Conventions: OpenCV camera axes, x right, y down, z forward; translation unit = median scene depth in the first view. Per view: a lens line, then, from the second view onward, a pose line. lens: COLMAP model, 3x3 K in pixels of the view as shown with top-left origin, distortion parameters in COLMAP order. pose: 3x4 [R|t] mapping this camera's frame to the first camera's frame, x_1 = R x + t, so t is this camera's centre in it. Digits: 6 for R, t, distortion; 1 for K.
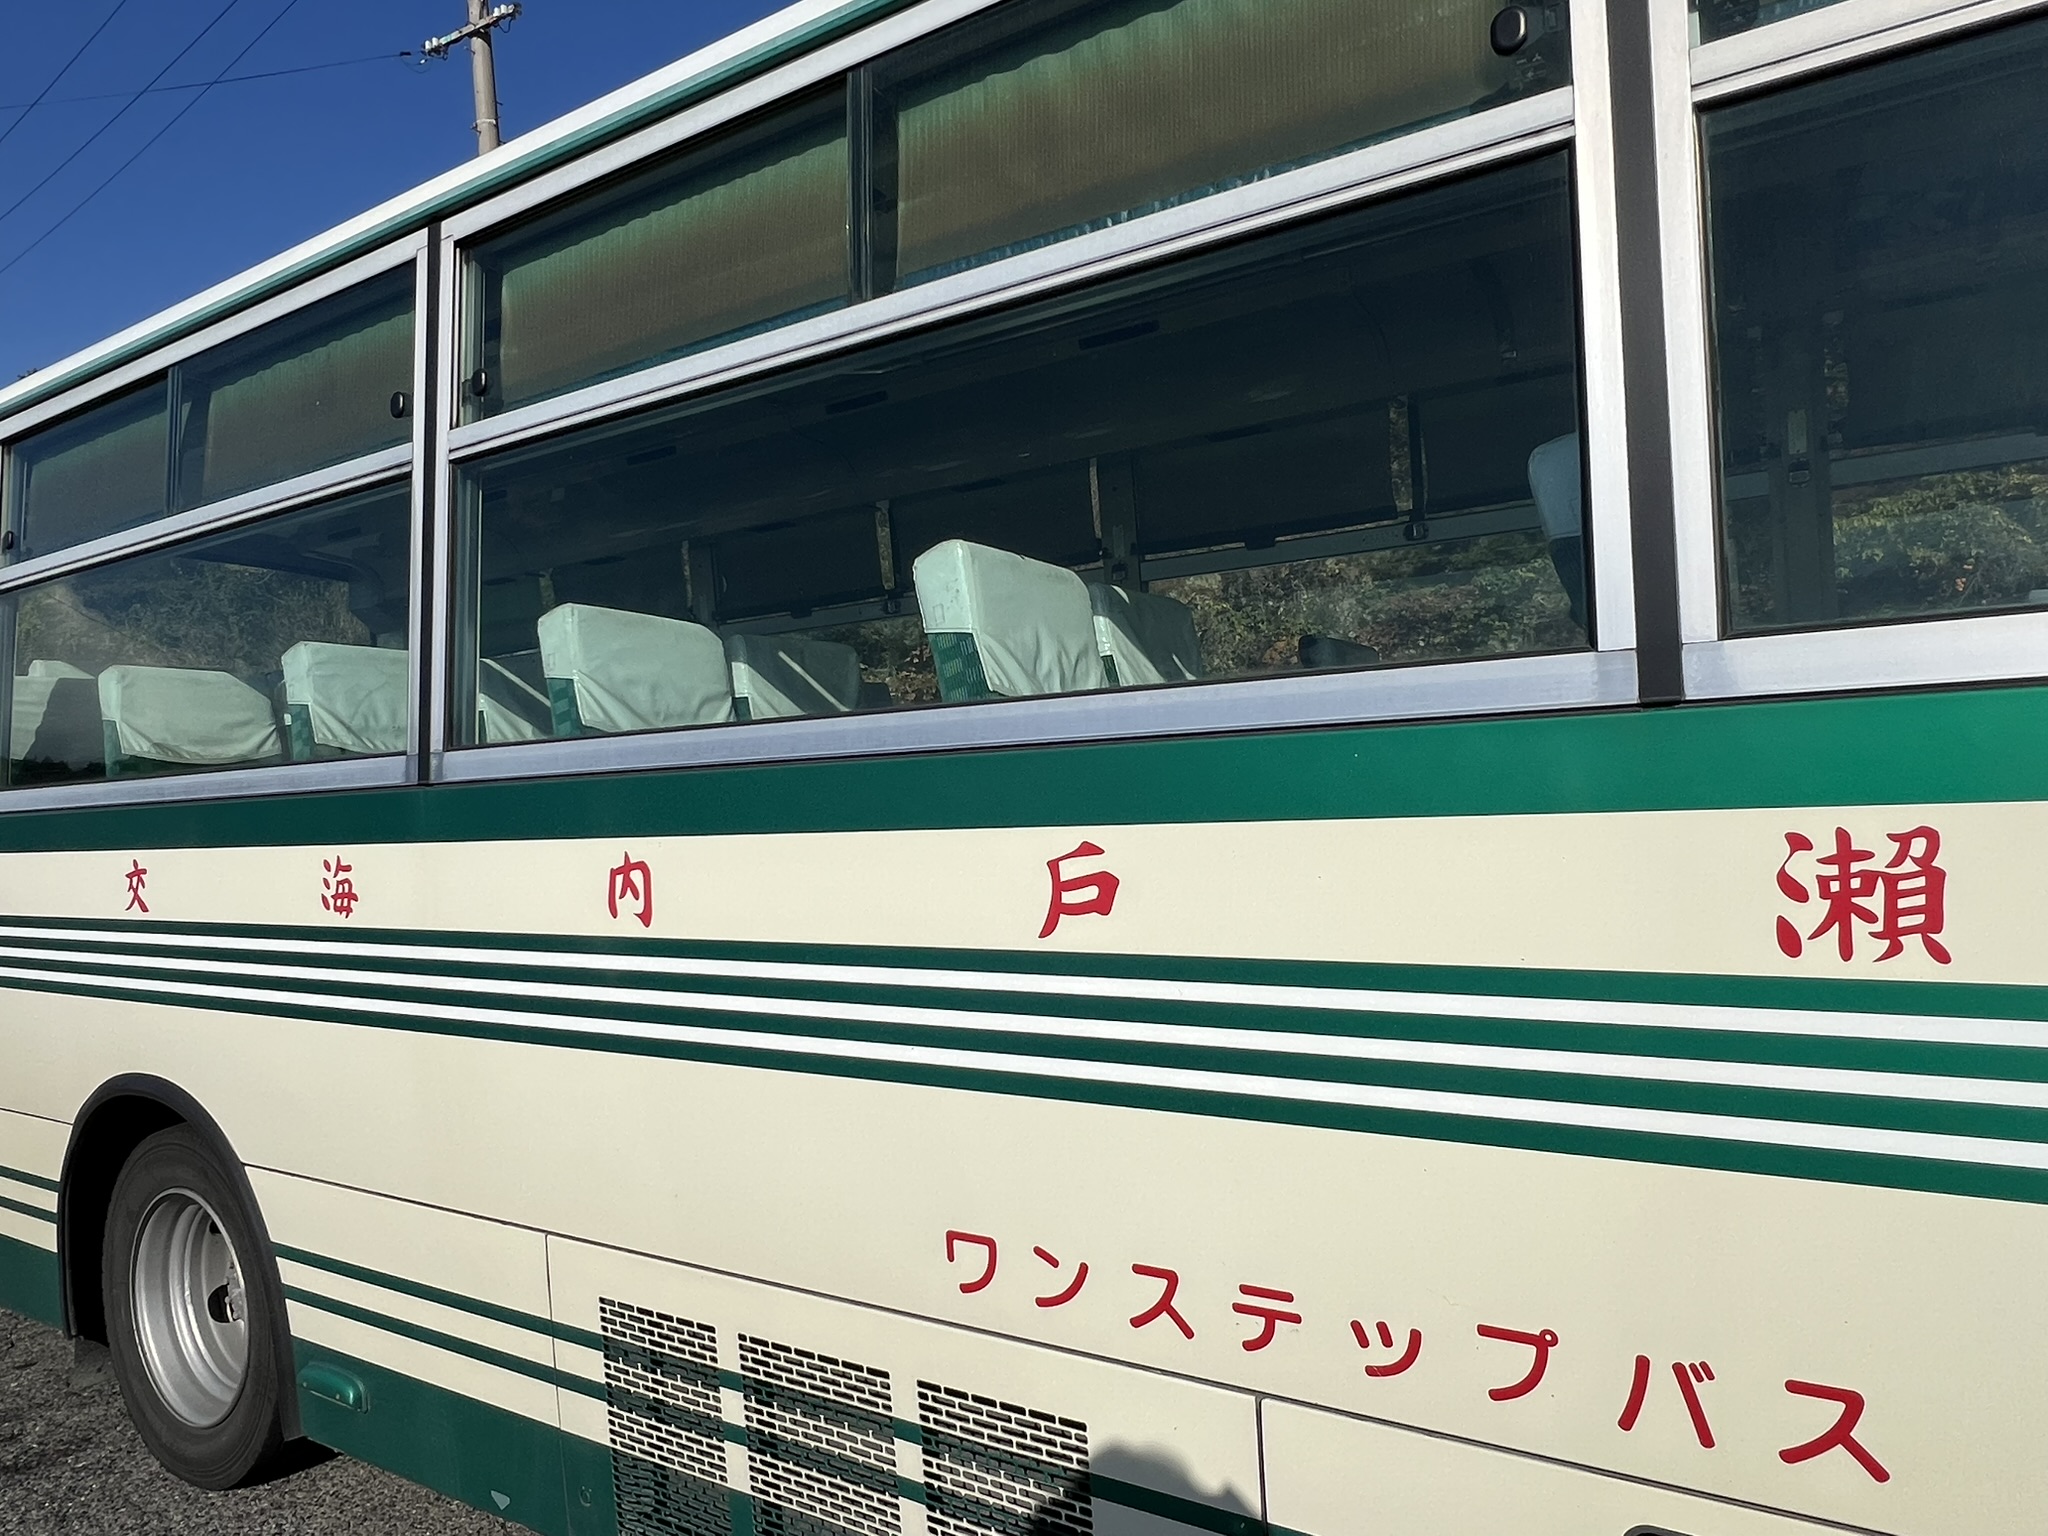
lens RADIAL K [[1242.4, 0, 1026.4], [0, 1242.4, 761.5], [0, 0, 1]] dist [0.000474, 0.001247]
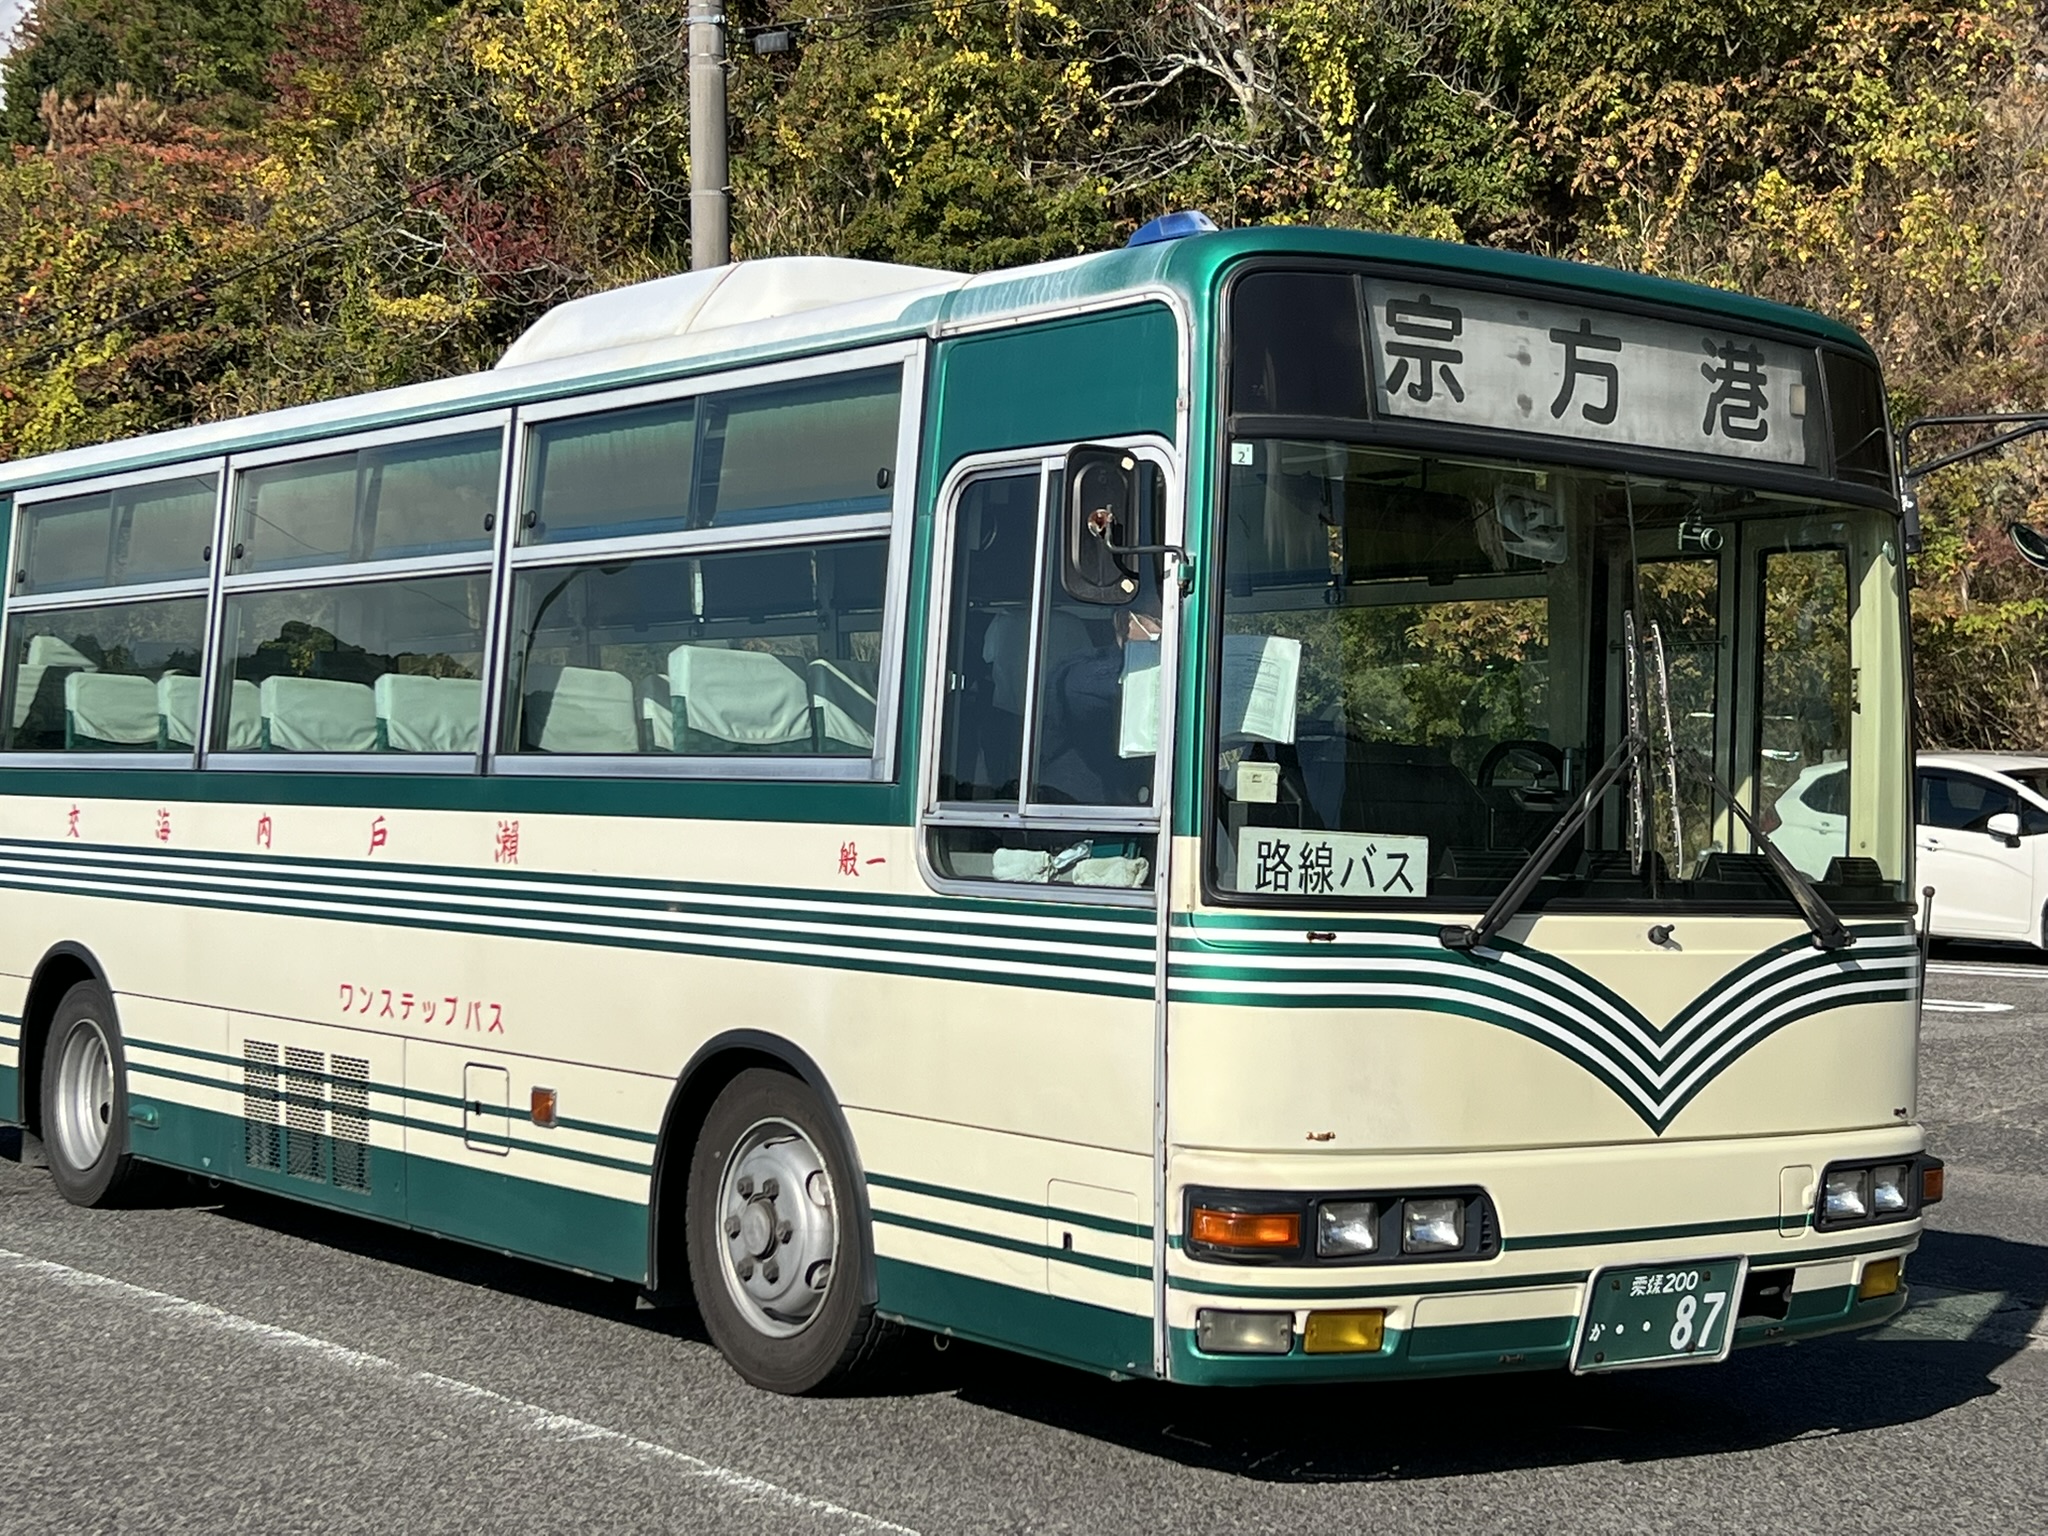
lens RADIAL K [[3264.3, 0, 1023.1], [0, 3264.3, 770.0], [0, 0, 1]] dist [0.187658, 0.000000]
pose [[0.922725, 0.068344, -0.379352, 2.434542], [-0.065343, 0.997646, 0.020797, -0.159800], [0.379880, 0.005598, 0.925019, -2.981416]]
